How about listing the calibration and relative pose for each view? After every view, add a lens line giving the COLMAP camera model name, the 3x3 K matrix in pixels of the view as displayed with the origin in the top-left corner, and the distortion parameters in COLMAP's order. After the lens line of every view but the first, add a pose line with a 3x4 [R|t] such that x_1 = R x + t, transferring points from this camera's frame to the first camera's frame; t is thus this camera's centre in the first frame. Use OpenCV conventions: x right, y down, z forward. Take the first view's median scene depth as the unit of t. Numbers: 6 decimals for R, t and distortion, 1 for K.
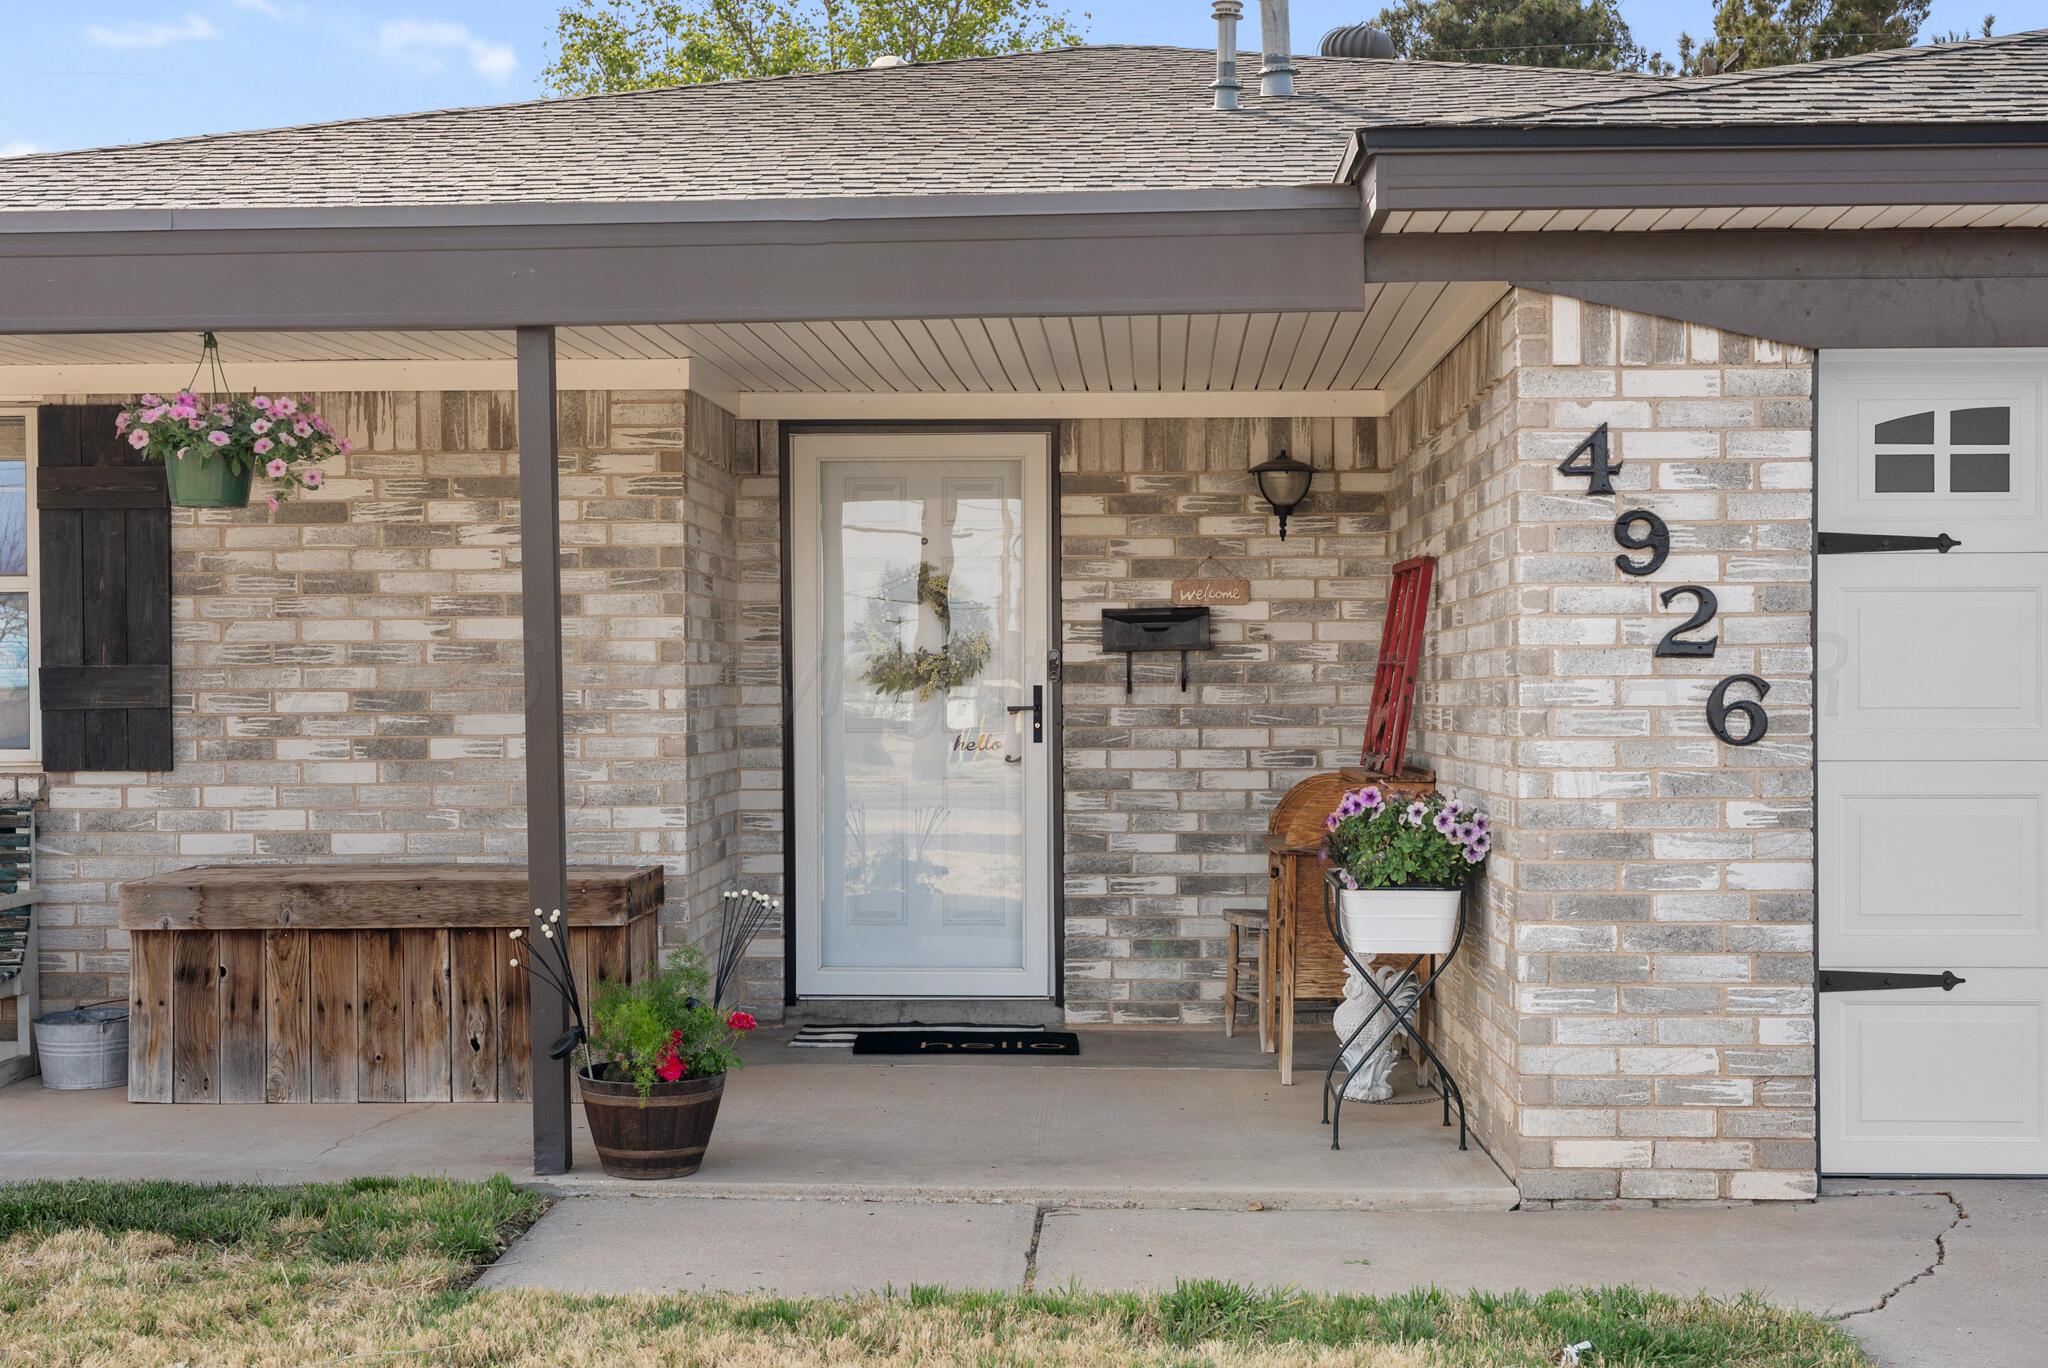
lens RADIAL K [[2669.9, 0, 1024.3], [0, 2669.9, 687.8], [0, 0, 1]] dist [0.036895, 0.000000]
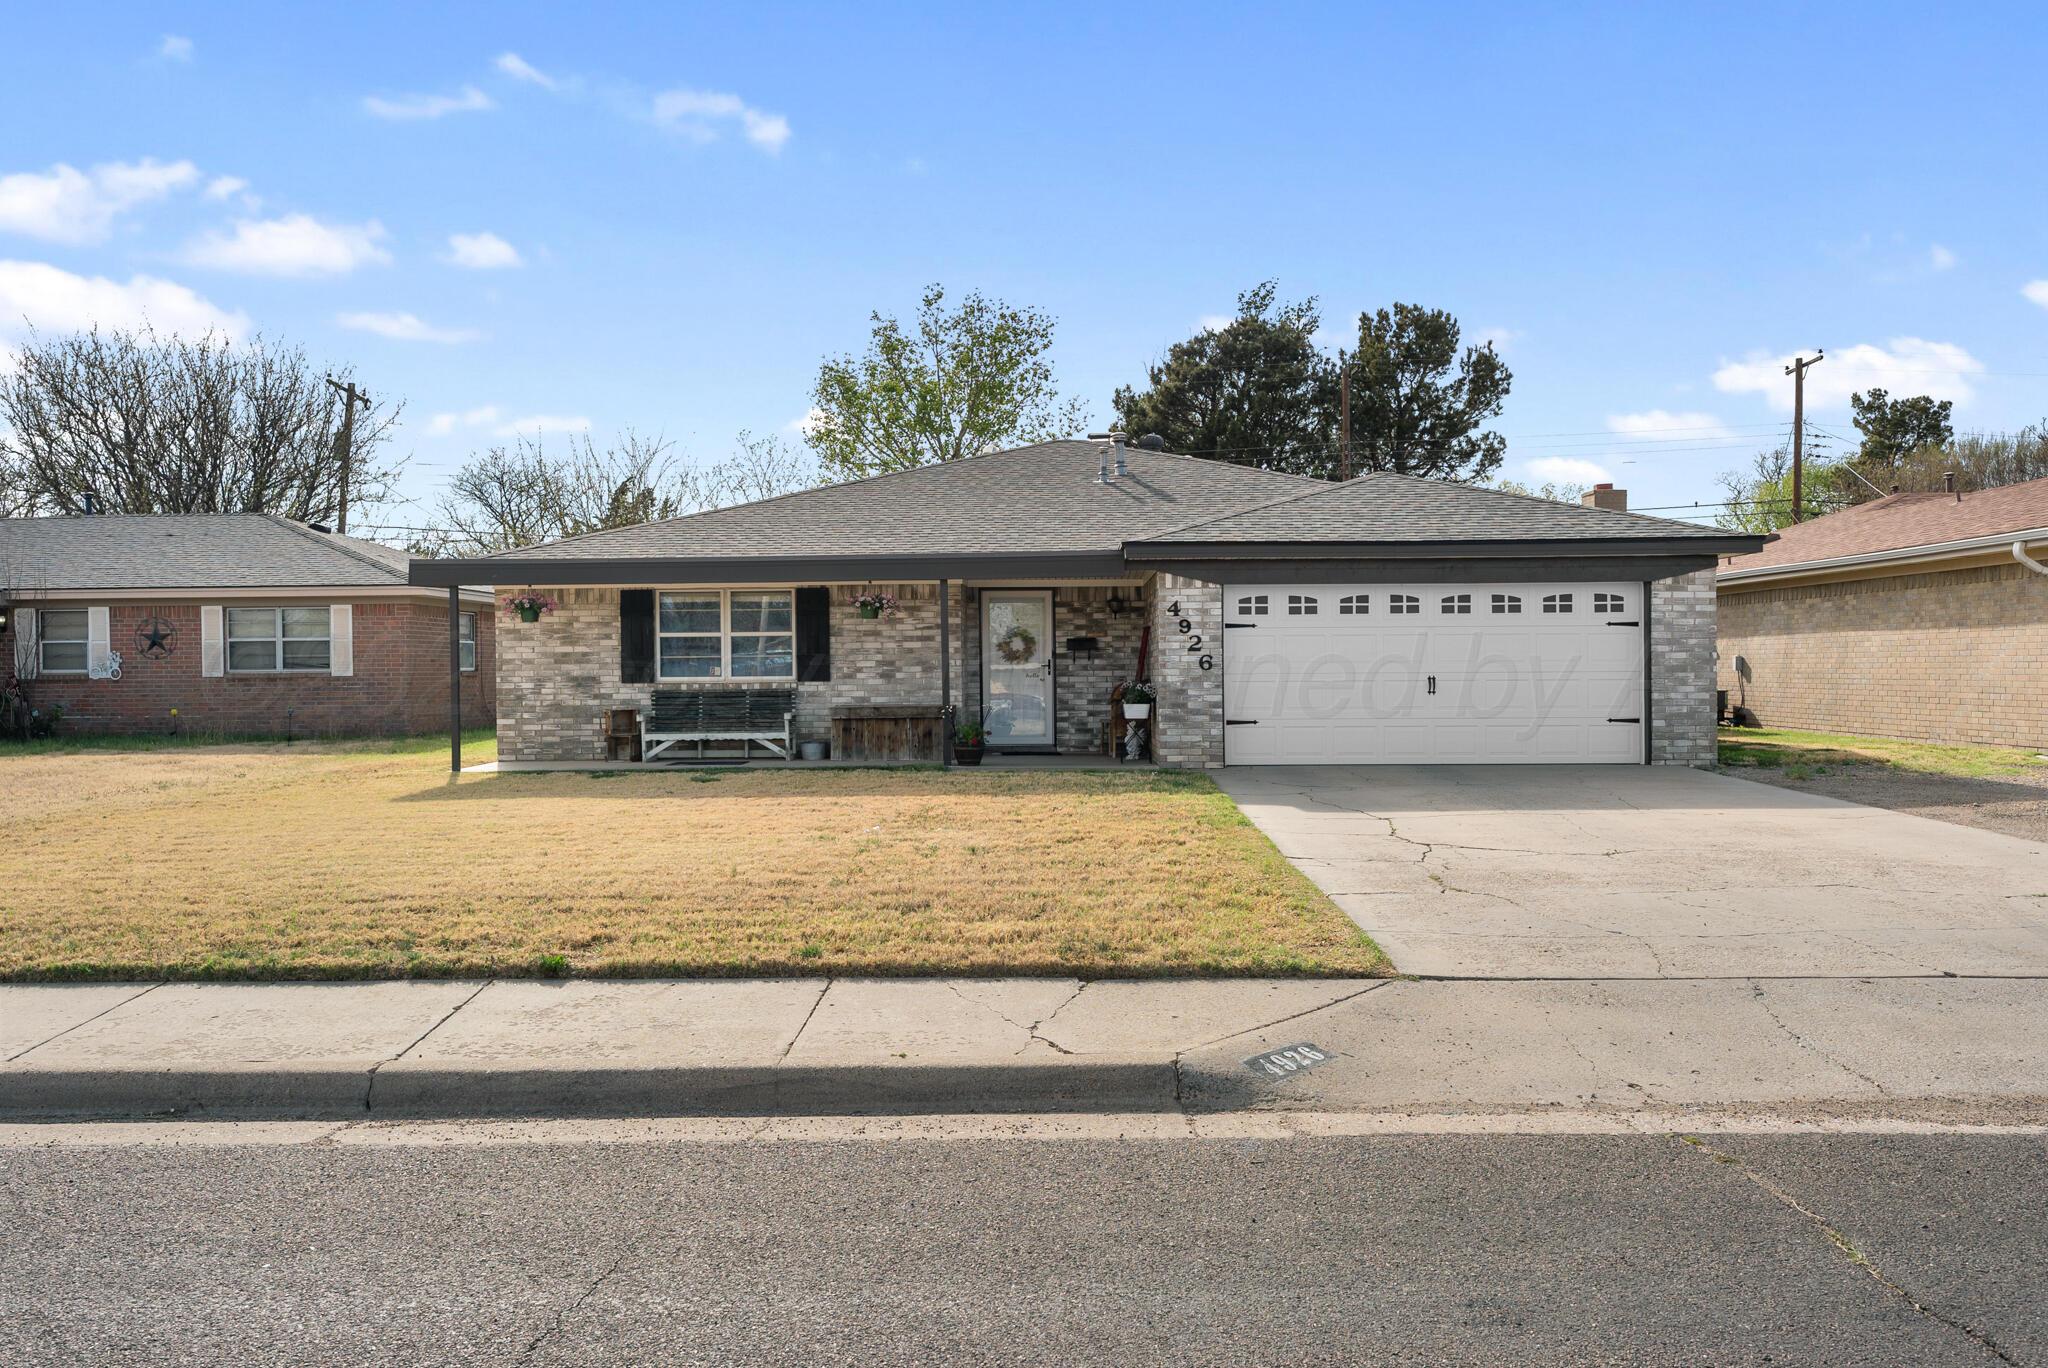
lens RADIAL K [[1617.2, 0, 1027.5], [0, 1617.2, 681.9], [0, 0, 1]] dist [-0.005049, 0.005080]
pose [[0.999921, -0.003129, 0.012155, -0.058428], [0.003054, 0.999977, 0.006129, 0.018250], [-0.012174, -0.006092, 0.999907, -1.367677]]
